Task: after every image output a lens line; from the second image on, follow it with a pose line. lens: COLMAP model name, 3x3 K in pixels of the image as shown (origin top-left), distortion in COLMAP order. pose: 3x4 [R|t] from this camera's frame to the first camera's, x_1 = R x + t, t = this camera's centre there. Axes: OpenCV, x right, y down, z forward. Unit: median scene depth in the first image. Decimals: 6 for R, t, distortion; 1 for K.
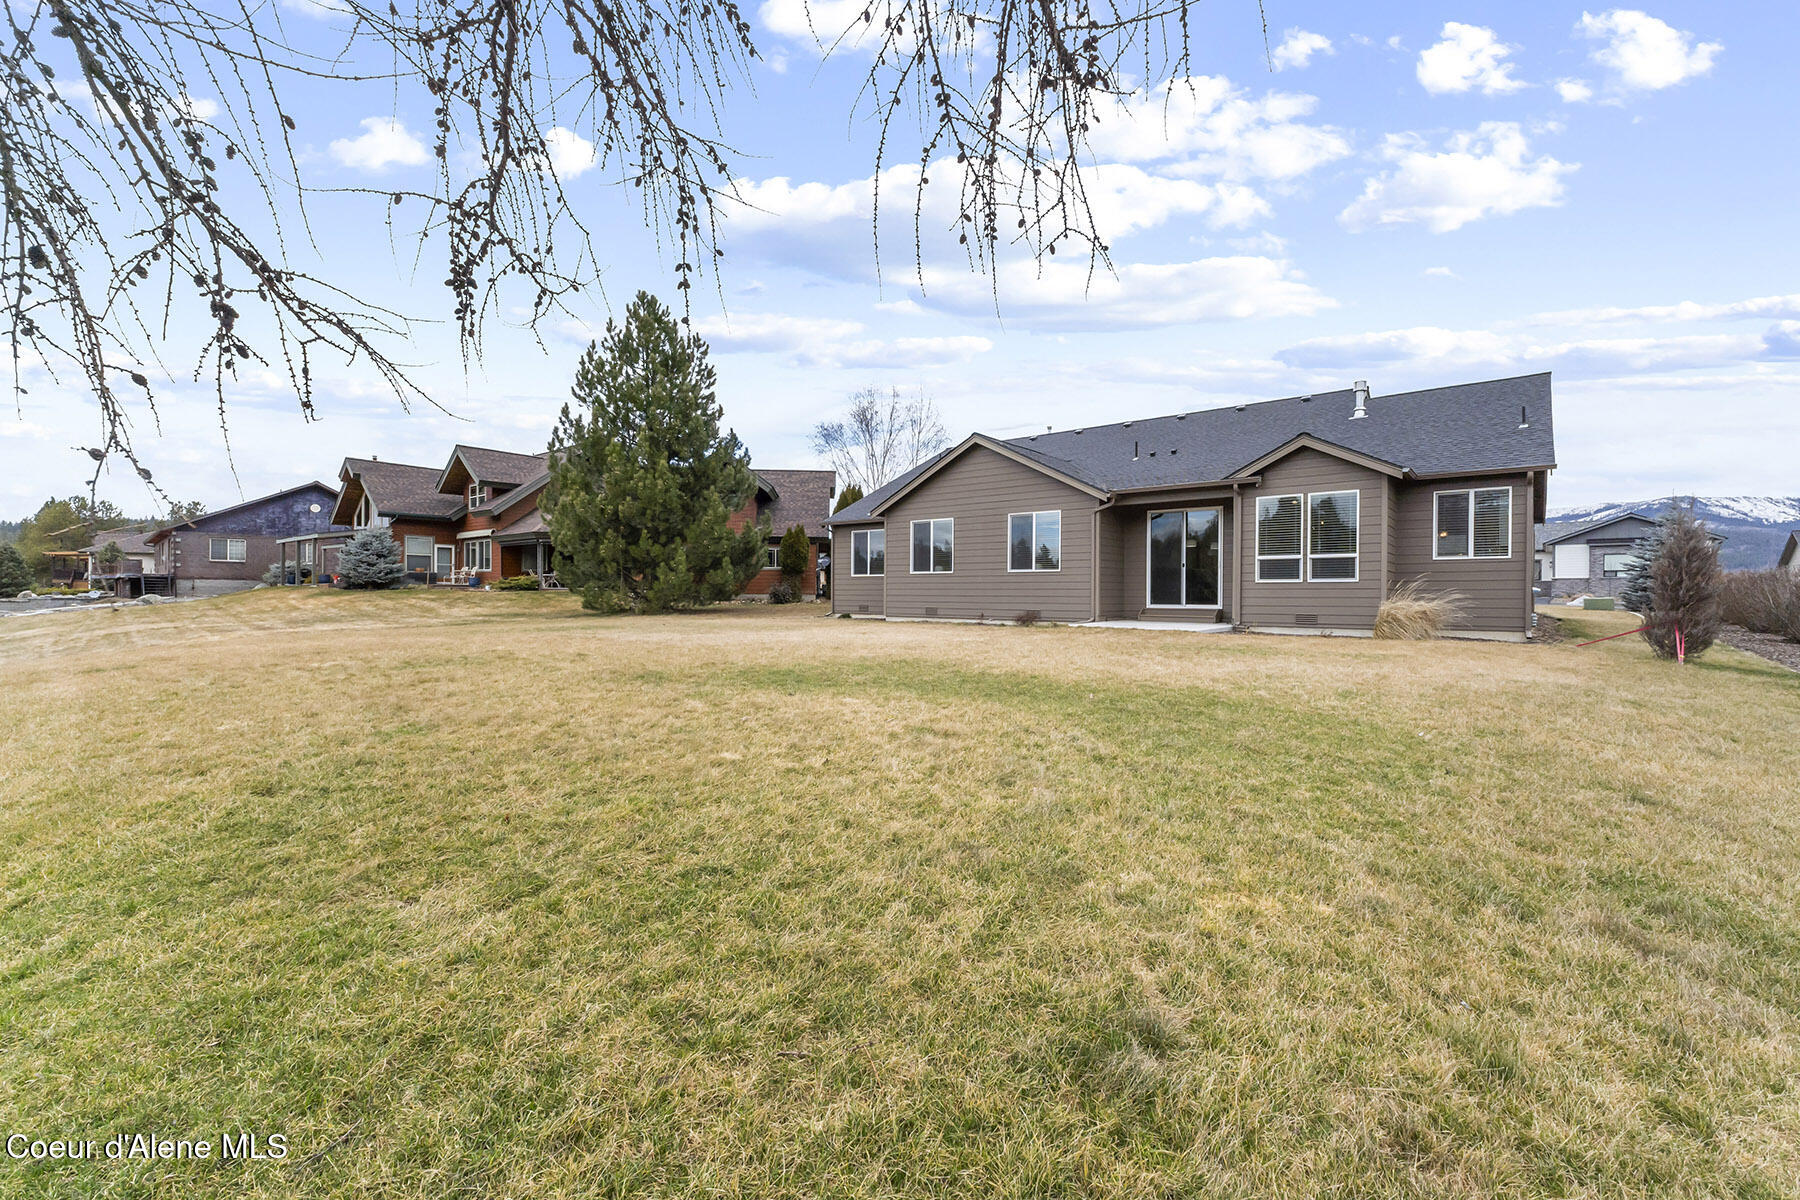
lens RADIAL K [[774.3, 0, 894.1], [0, 774.3, 595.3], [0, 0, 1]] dist [0.001643, 0.000816]
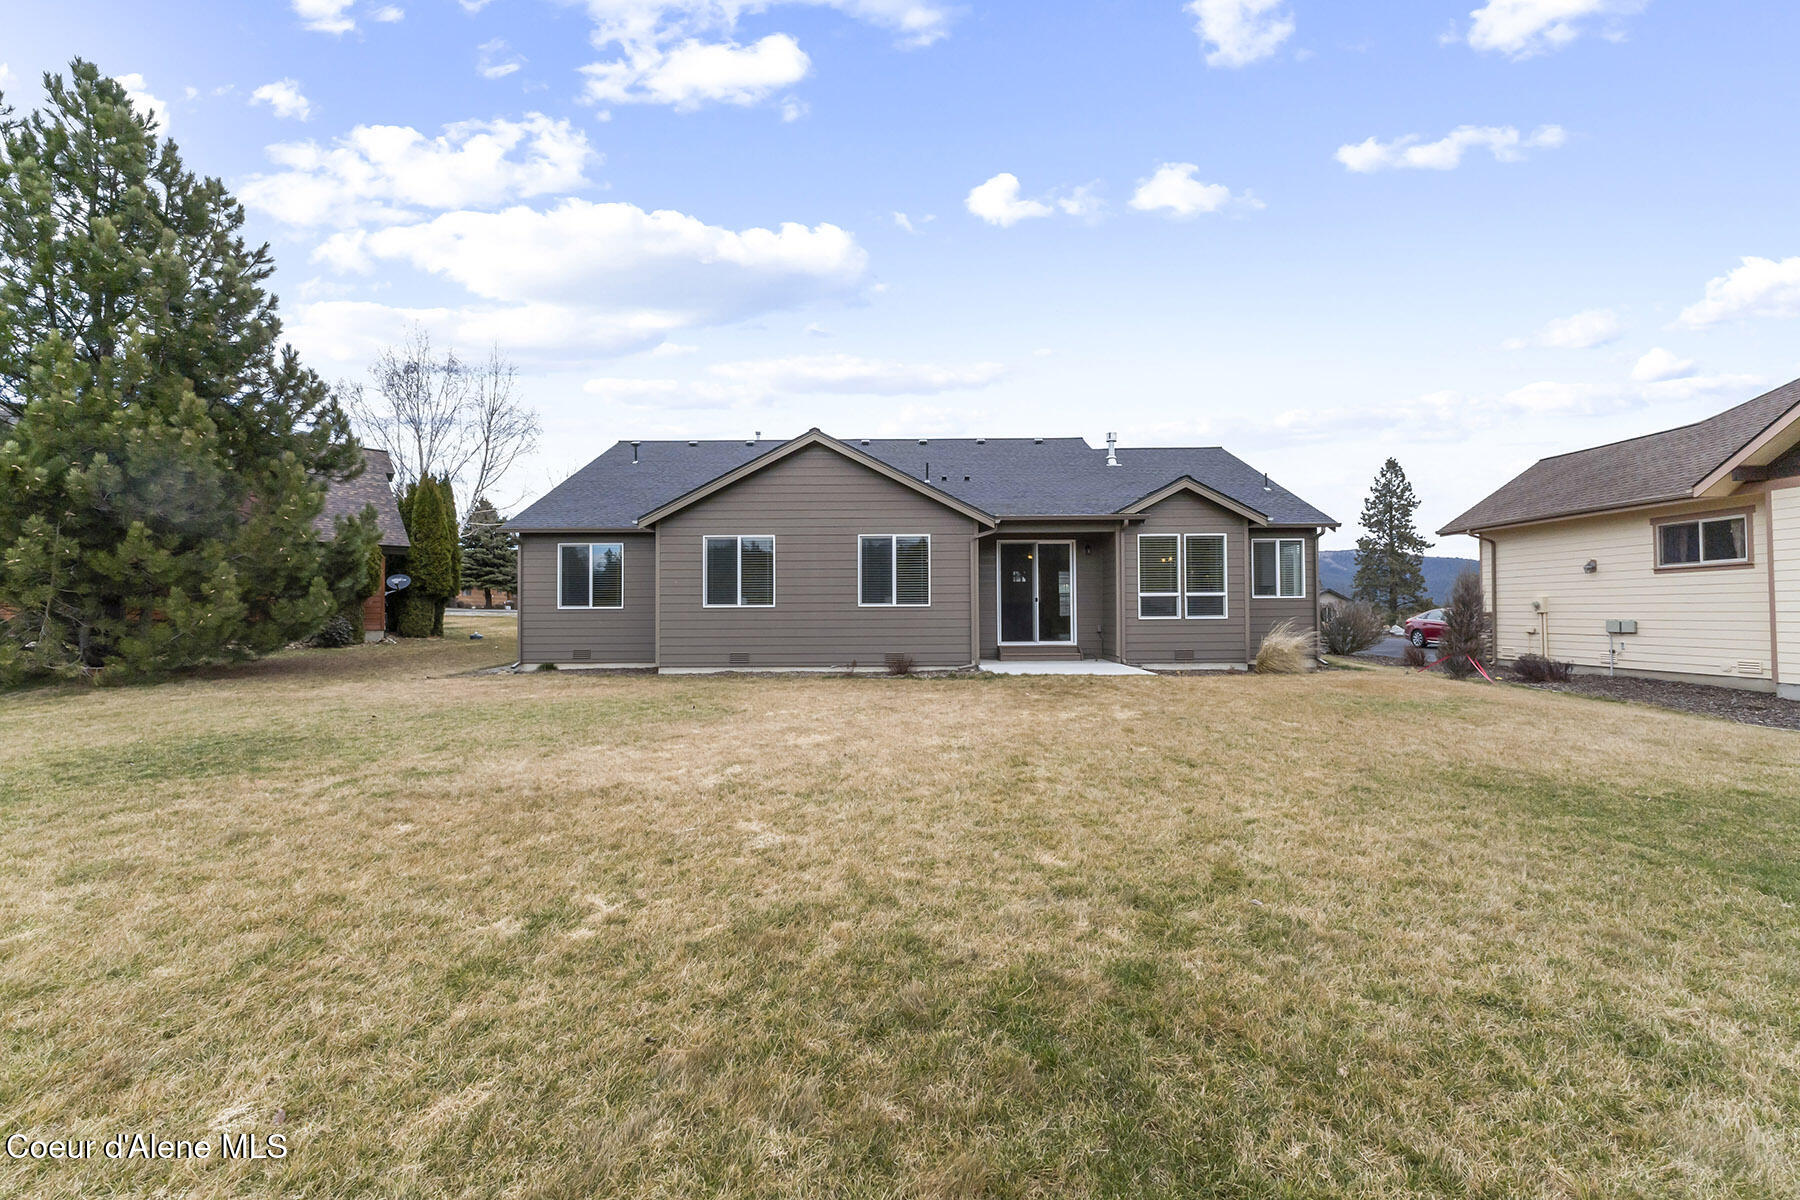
lens RADIAL K [[774.3, 0, 903.4], [0, 774.3, 604.6], [0, 0, 1]] dist [0.001643, 0.000816]
pose [[0.767926, -0.002245, 0.640535, -0.339325], [0.010400, 0.999906, -0.008964, -0.024735], [-0.640454, 0.013545, 0.767877, 0.355973]]
